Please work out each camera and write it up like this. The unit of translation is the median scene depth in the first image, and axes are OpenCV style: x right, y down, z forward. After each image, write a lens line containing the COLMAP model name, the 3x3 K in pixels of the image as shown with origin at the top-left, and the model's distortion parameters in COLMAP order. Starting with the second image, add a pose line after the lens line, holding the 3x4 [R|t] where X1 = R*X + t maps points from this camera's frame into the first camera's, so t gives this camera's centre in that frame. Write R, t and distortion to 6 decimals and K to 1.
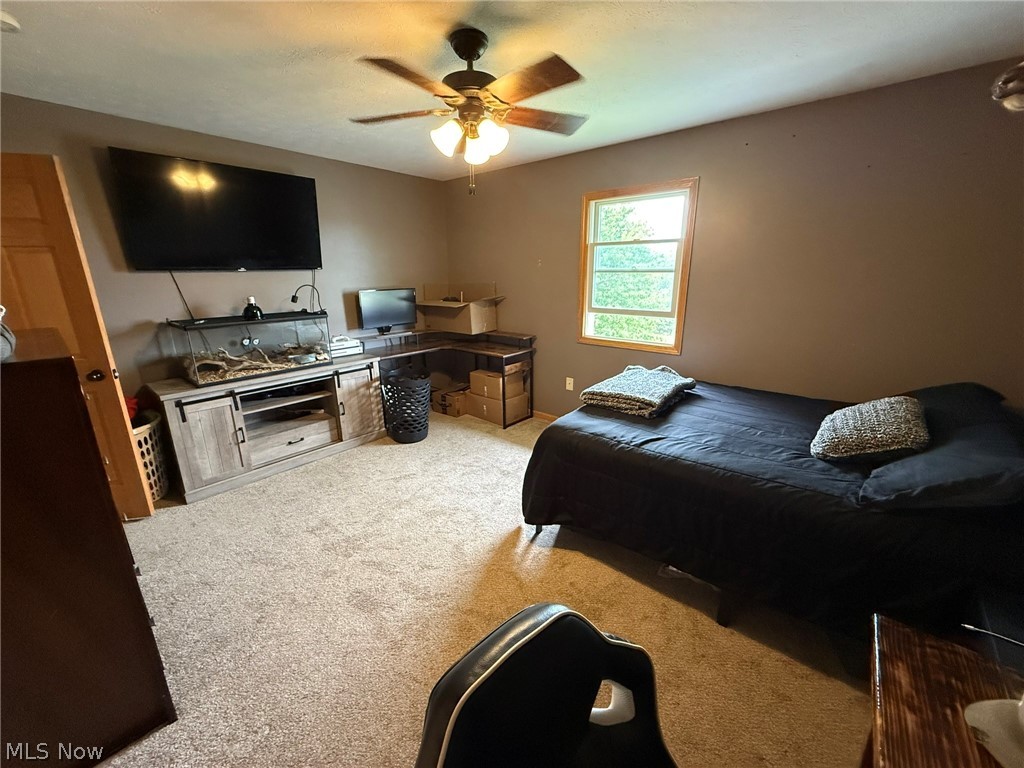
lens RADIAL K [[406.2, 0, 513.6], [0, 406.2, 383.0], [0, 0, 1]] dist [-0.002364, 0.000248]
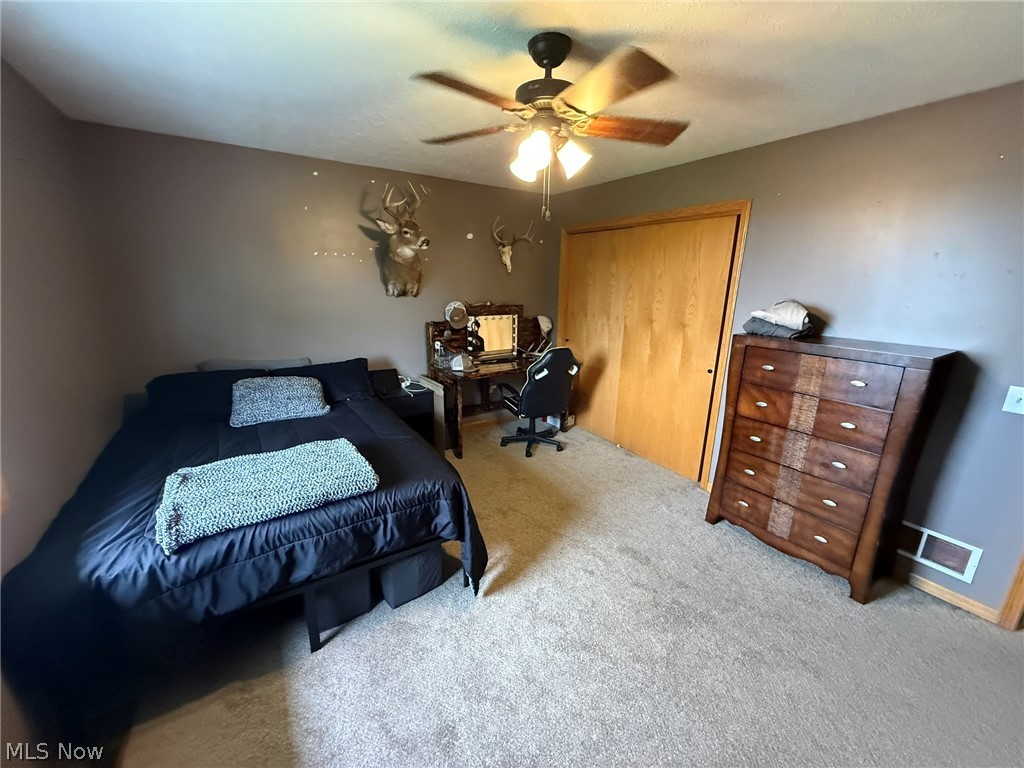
lens RADIAL K [[406.2, 0, 506.4], [0, 406.2, 386.4], [0, 0, 1]] dist [-0.002364, 0.000248]
pose [[-0.955484, -0.083548, 0.282968, -0.242166], [0.070072, 0.867370, 0.492705, -0.457888], [-0.286603, 0.490600, -0.822904, 1.519312]]
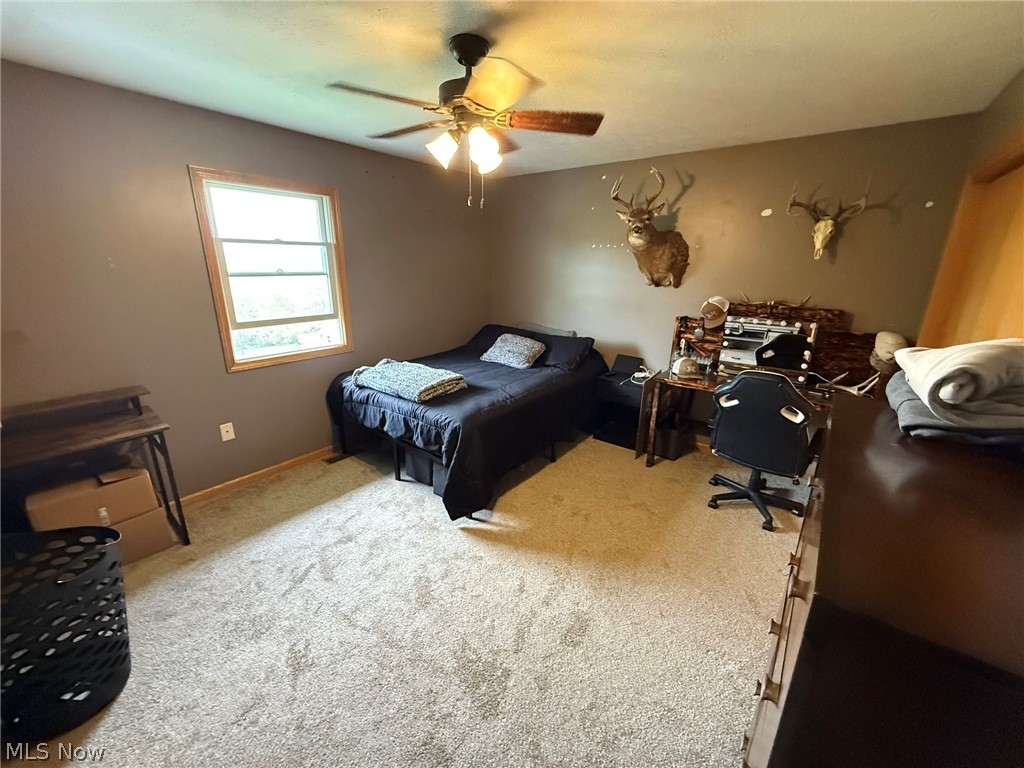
lens RADIAL K [[406.2, 0, 509.0], [0, 406.2, 384.3], [0, 0, 1]] dist [-0.002364, 0.000248]
pose [[-0.036048, -0.284821, 0.957903, -0.901827], [0.251927, 0.924979, 0.284512, -0.255603], [-0.967075, 0.251577, 0.038411, 0.775148]]
